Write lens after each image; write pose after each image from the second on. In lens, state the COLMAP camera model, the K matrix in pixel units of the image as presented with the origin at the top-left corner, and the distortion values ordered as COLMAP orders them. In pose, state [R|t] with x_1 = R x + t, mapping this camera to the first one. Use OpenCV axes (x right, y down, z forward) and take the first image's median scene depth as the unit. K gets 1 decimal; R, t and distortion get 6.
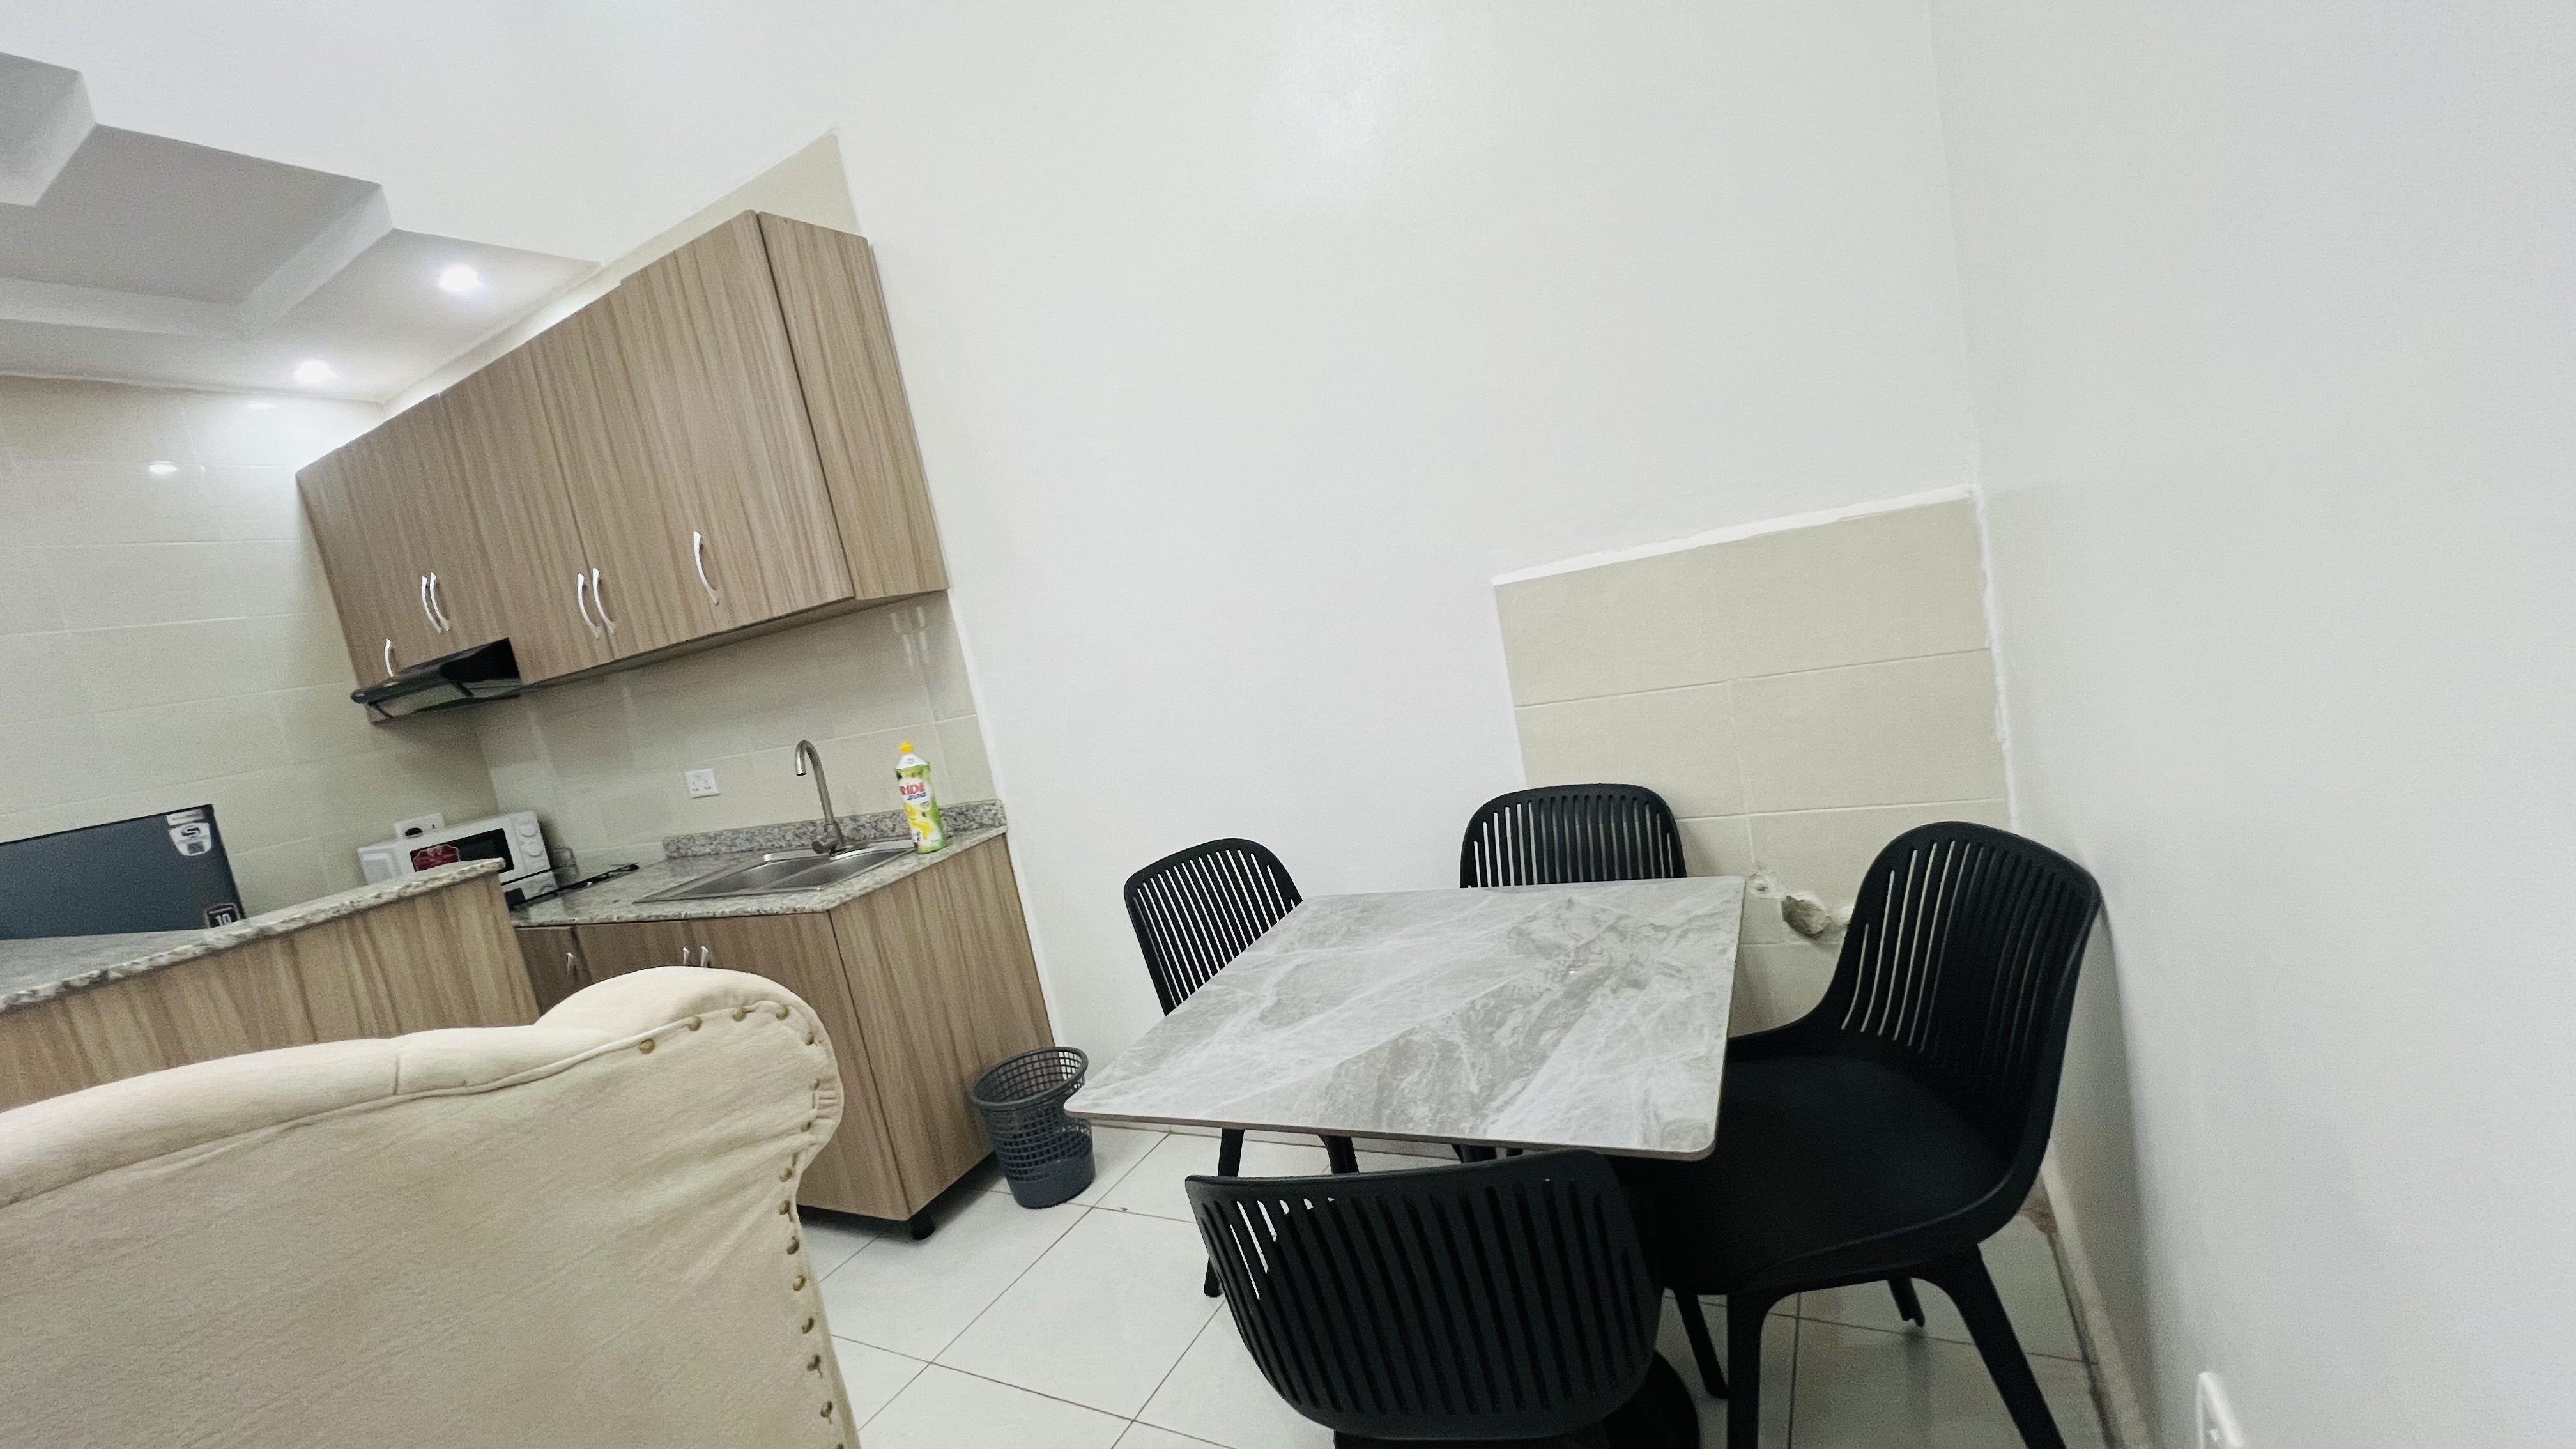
lens RADIAL K [[1036.5, 0, 1285.8], [0, 1036.5, 721.4], [0, 0, 1]] dist [-0.001046, 0.000252]
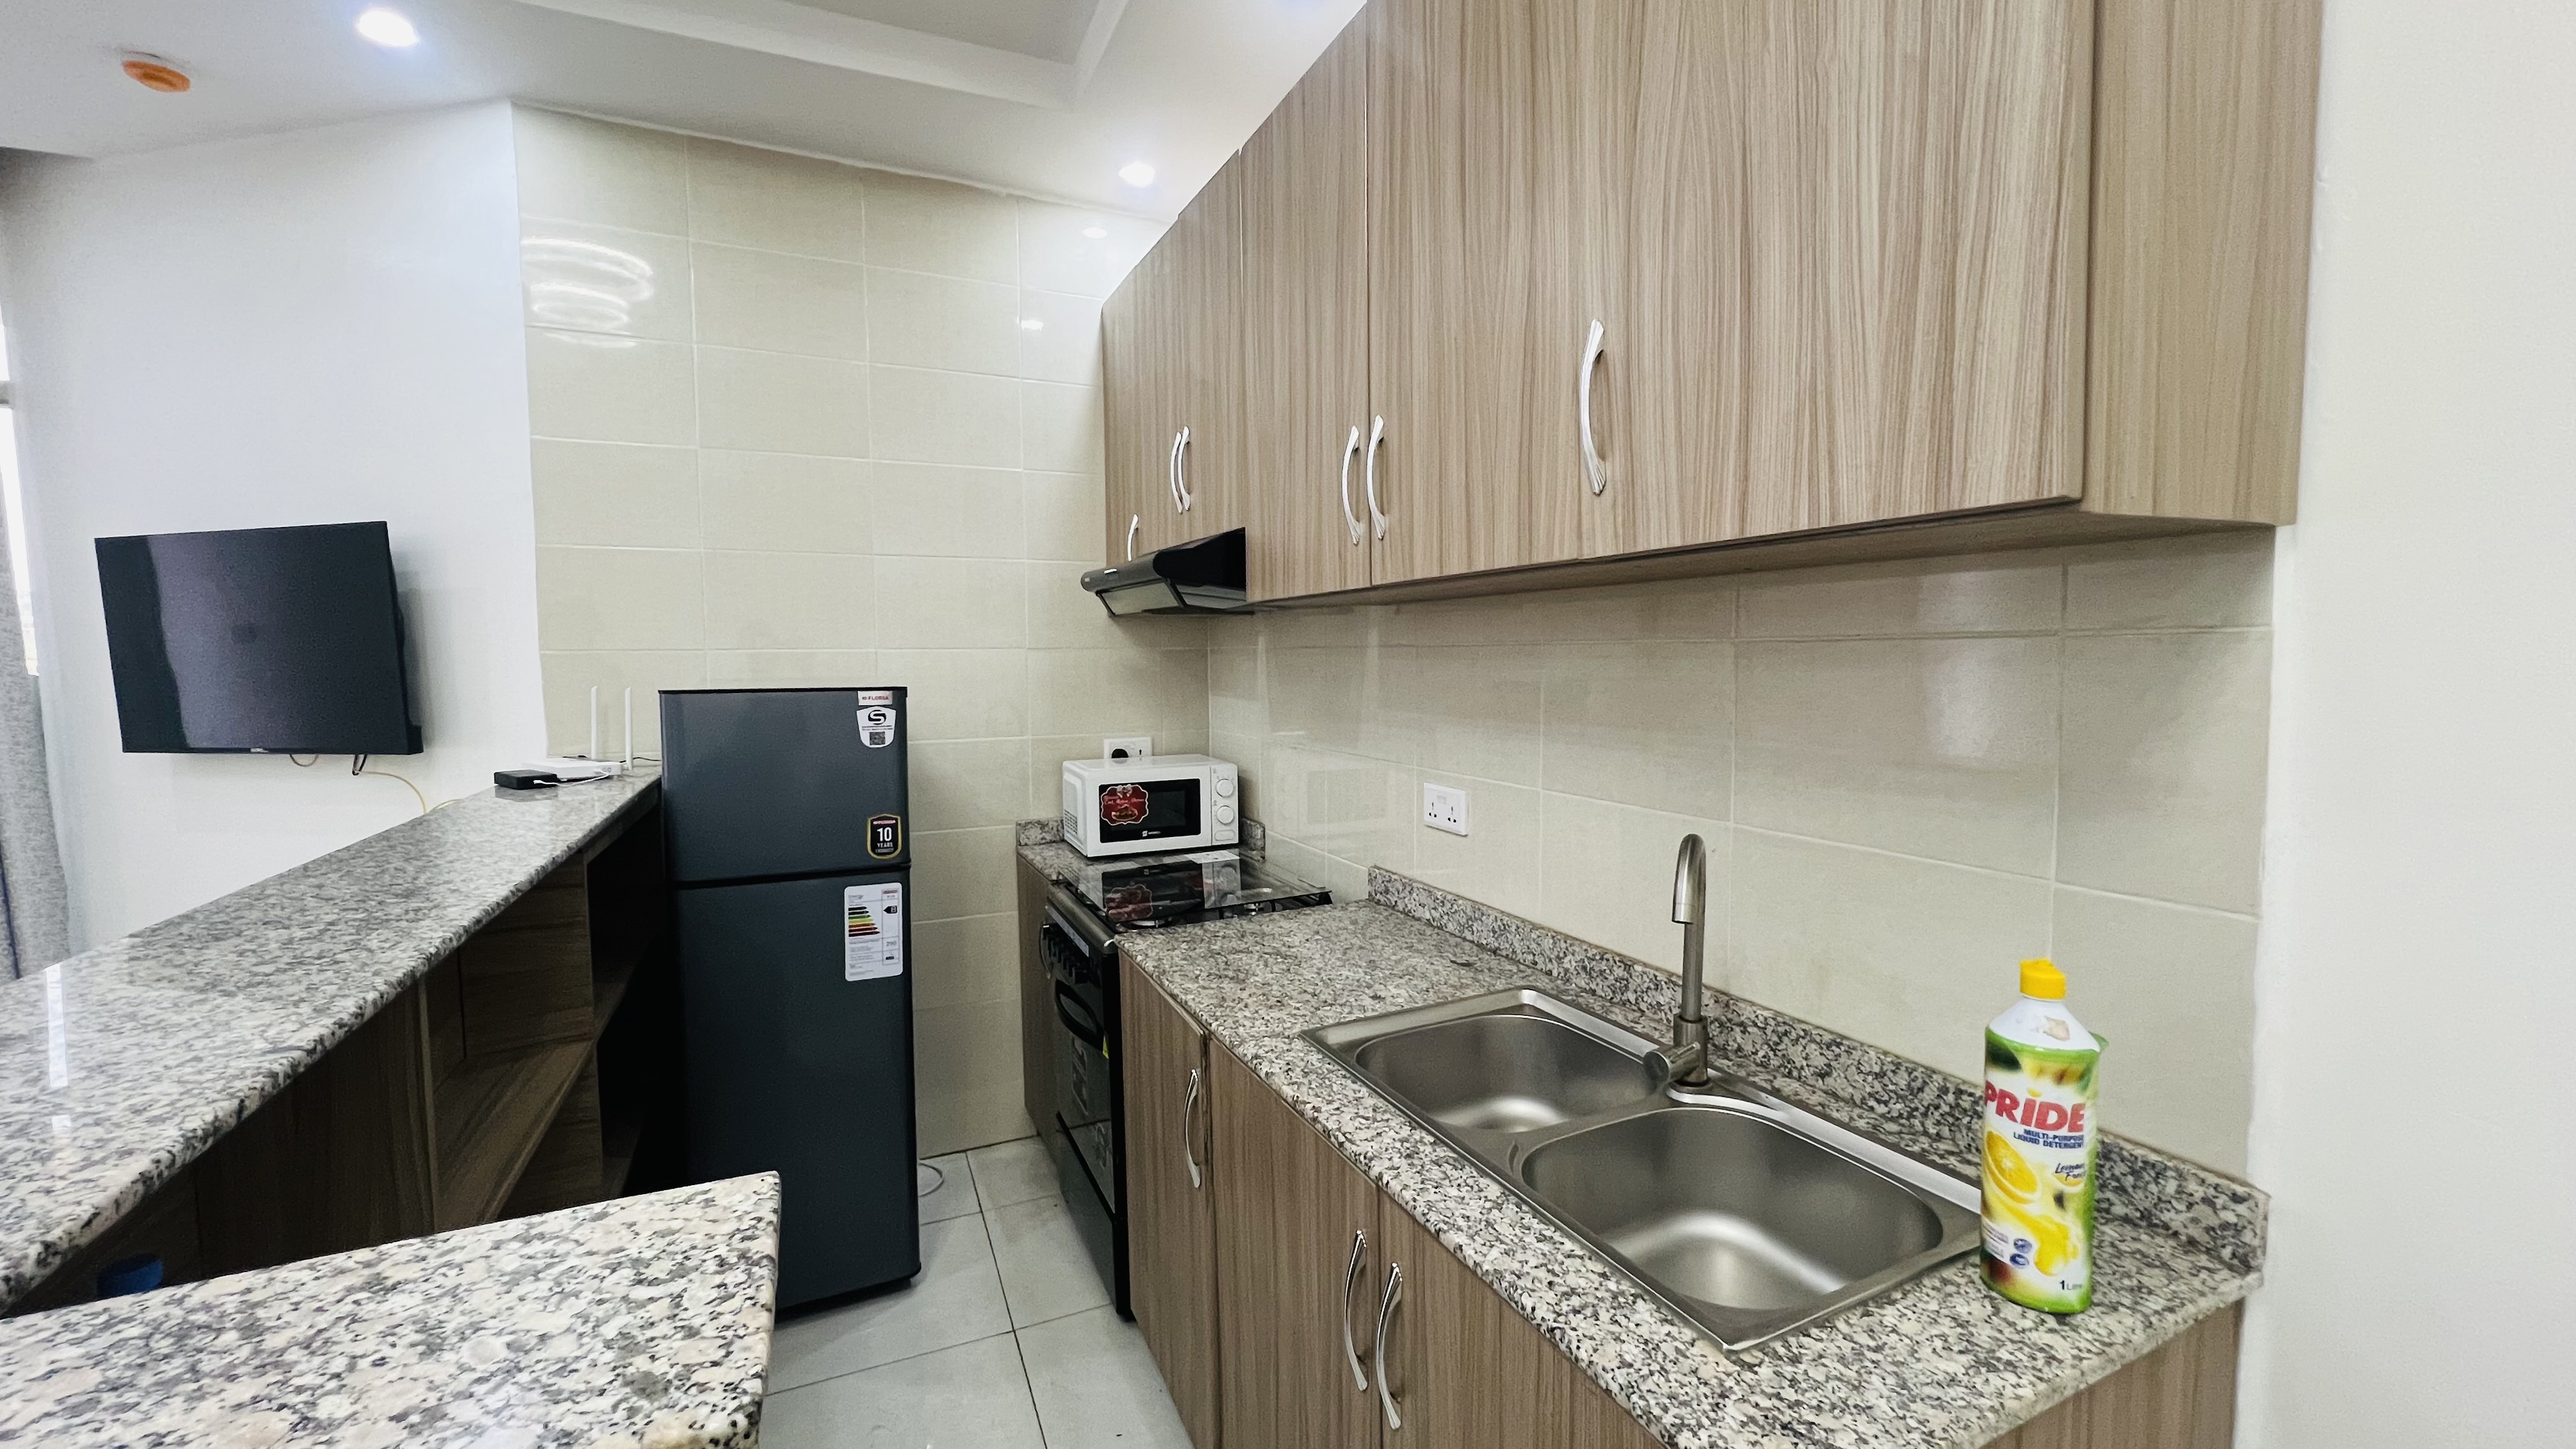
lens RADIAL K [[1041.0, 0, 1285.4], [0, 1041.0, 722.4], [0, 0, 1]] dist [-0.003090, 0.000094]
pose [[0.782157, 0.228930, -0.579501, -0.338427], [-0.214732, 0.972119, 0.094207, -0.029803], [0.584911, 0.050753, 0.809508, 0.516954]]
